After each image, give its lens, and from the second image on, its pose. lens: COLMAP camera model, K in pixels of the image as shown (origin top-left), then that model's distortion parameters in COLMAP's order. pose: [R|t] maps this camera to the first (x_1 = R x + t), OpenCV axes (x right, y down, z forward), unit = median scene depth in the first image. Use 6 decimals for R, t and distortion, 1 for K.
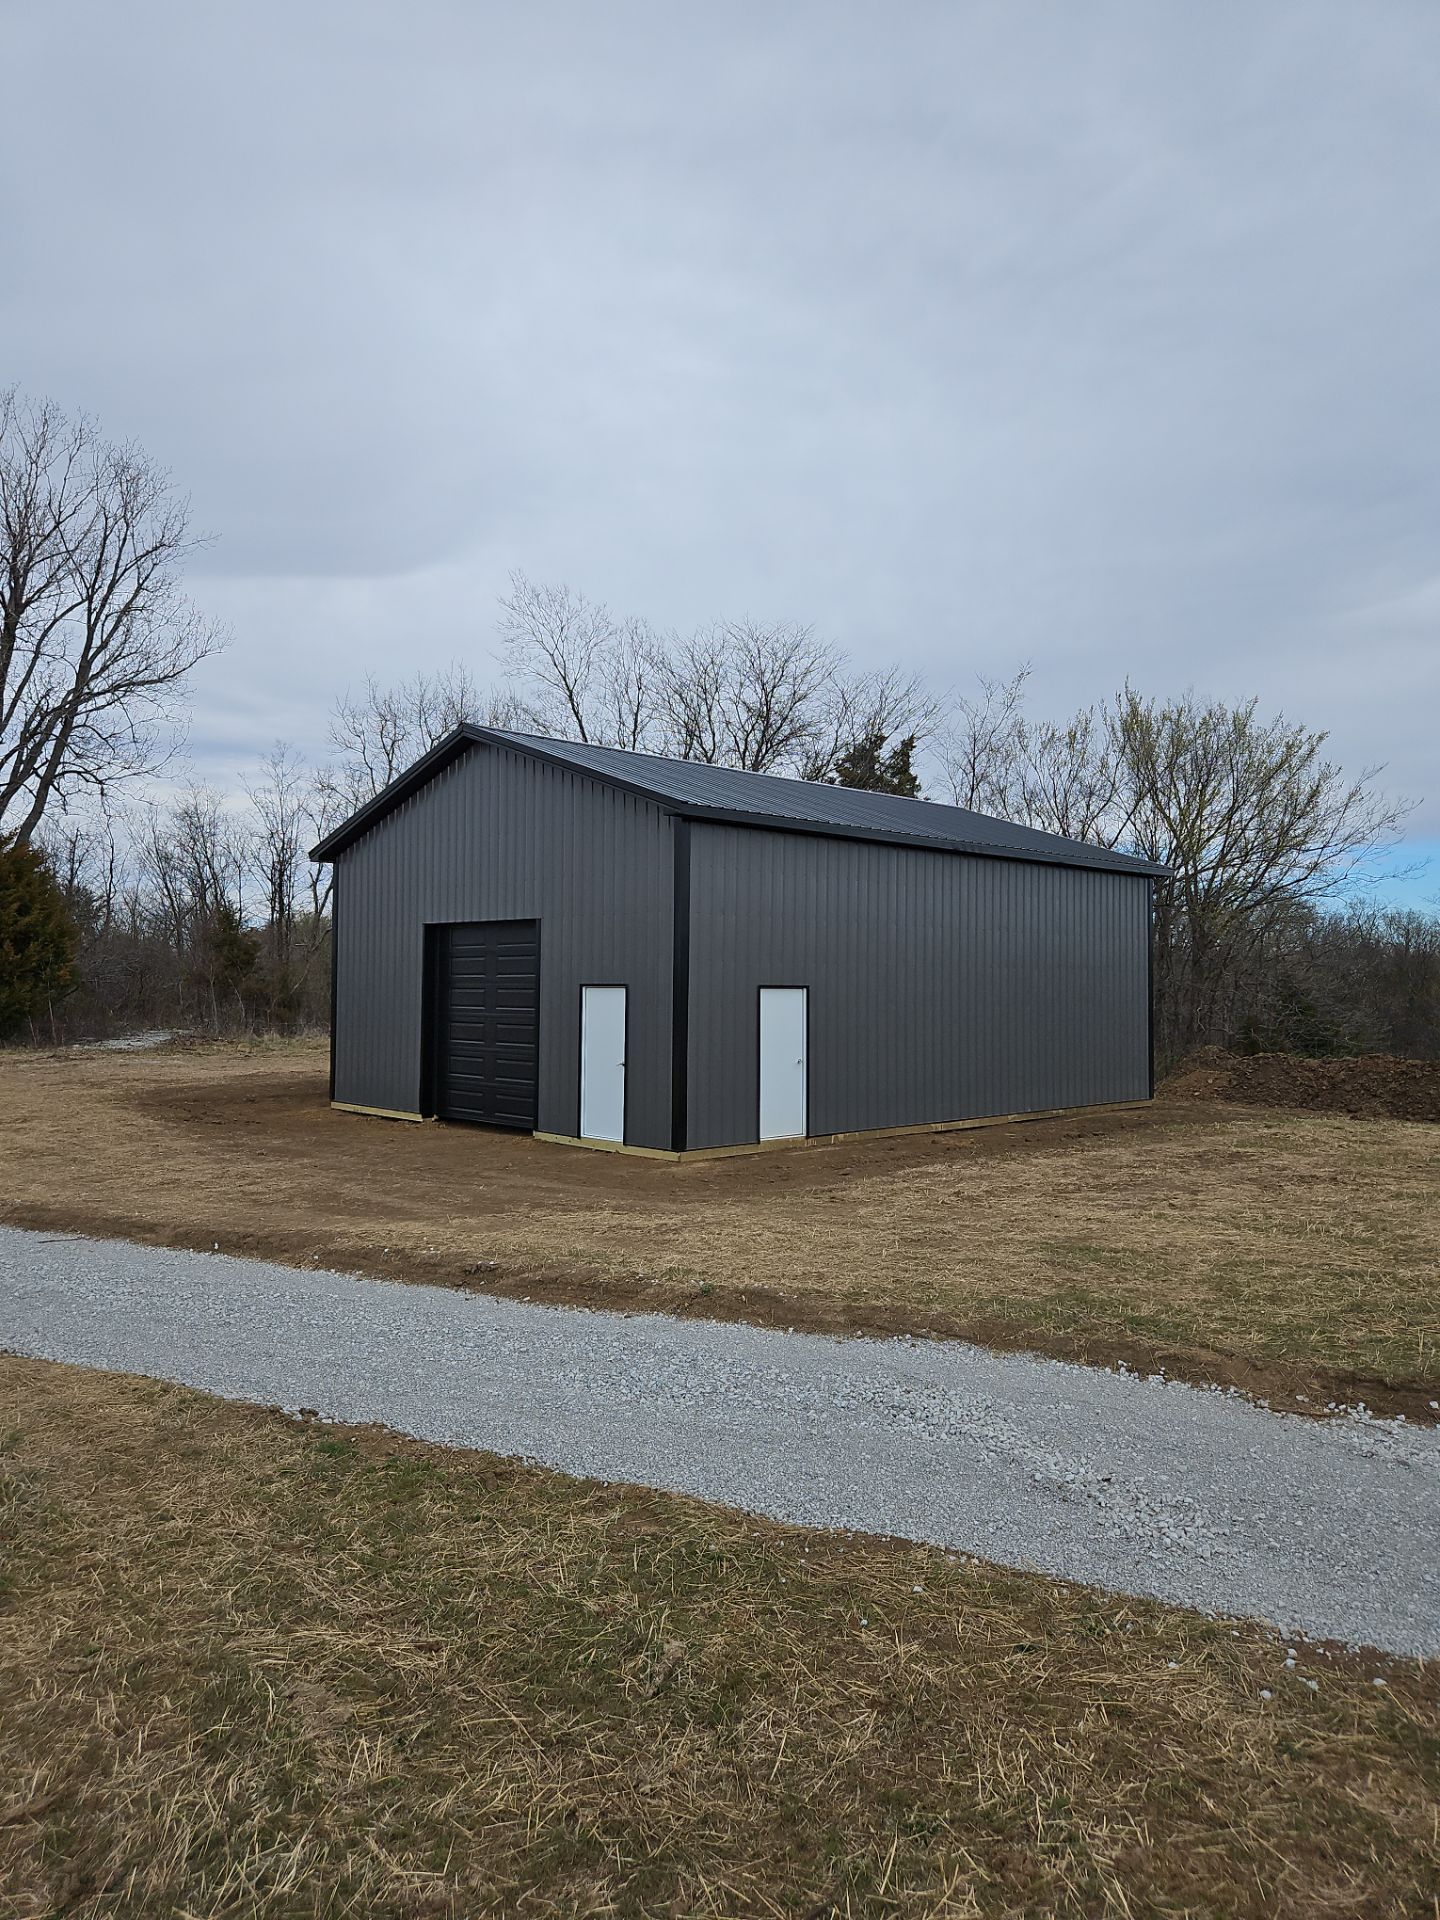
lens RADIAL K [[1271.0, 0, 720.0], [0, 1271.0, 960.0], [0, 0, 1]] dist [0.082676, -0.070095]
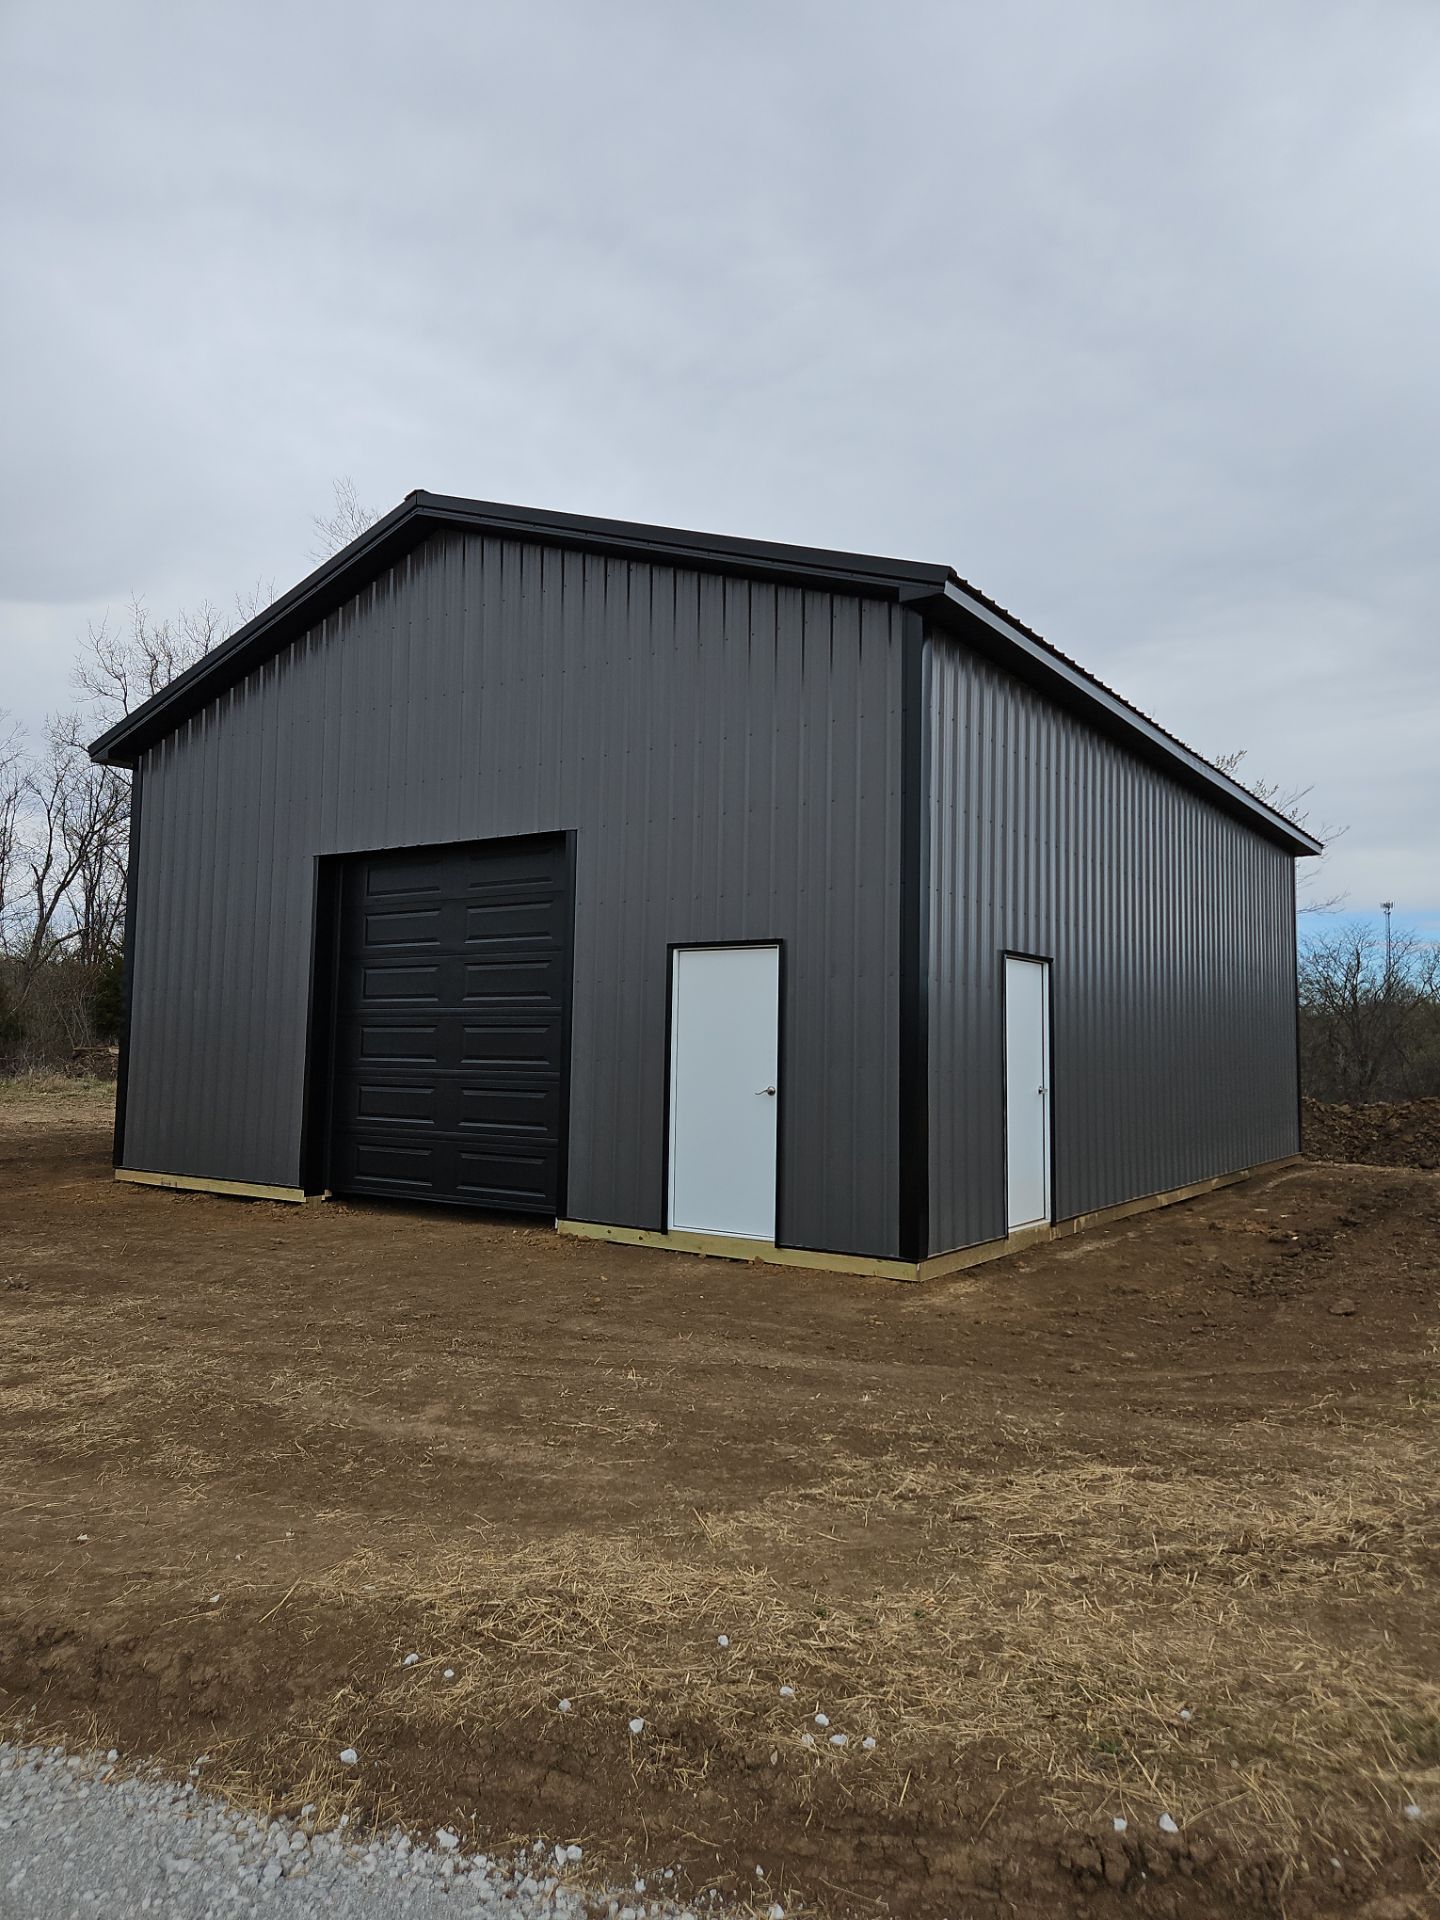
lens RADIAL K [[1271.0, 0, 720.0], [0, 1271.0, 960.0], [0, 0, 1]] dist [0.082676, -0.070095]
pose [[0.980353, 0.021463, 0.196081, -0.192295], [-0.012510, 0.998827, -0.046786, 0.050030], [-0.196855, 0.043414, 0.979471, 0.463220]]
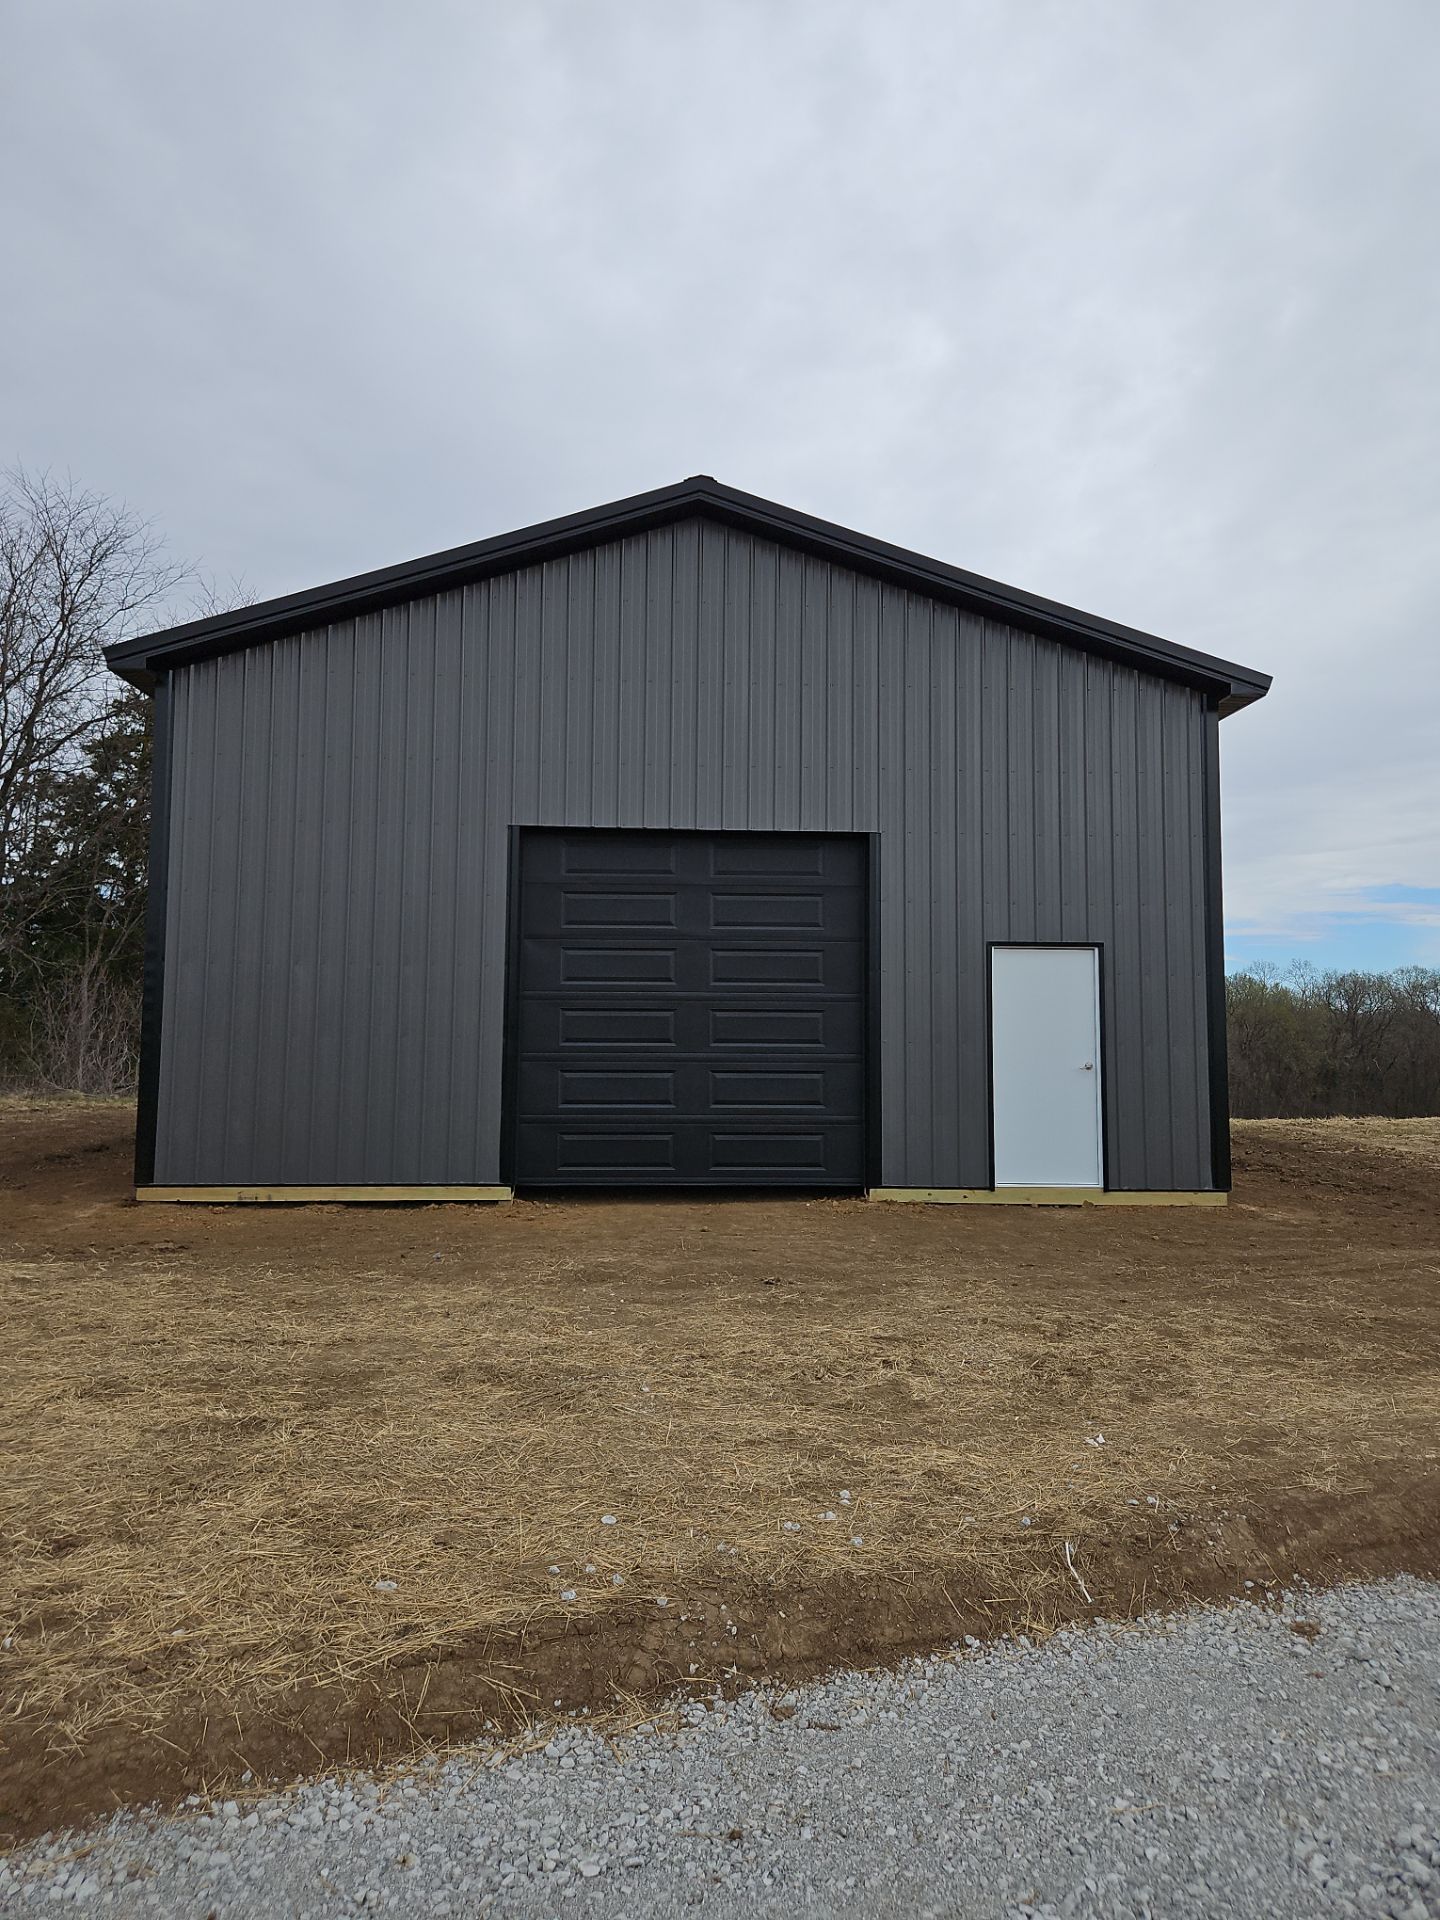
lens RADIAL K [[1271.0, 0, 720.0], [0, 1271.0, 960.0], [0, 0, 1]] dist [0.082676, -0.070095]
pose [[0.659002, 0.039118, 0.751123, -0.661951], [-0.019230, 0.999196, -0.035166, 0.051619], [-0.751895, 0.008730, 0.659225, 0.679940]]
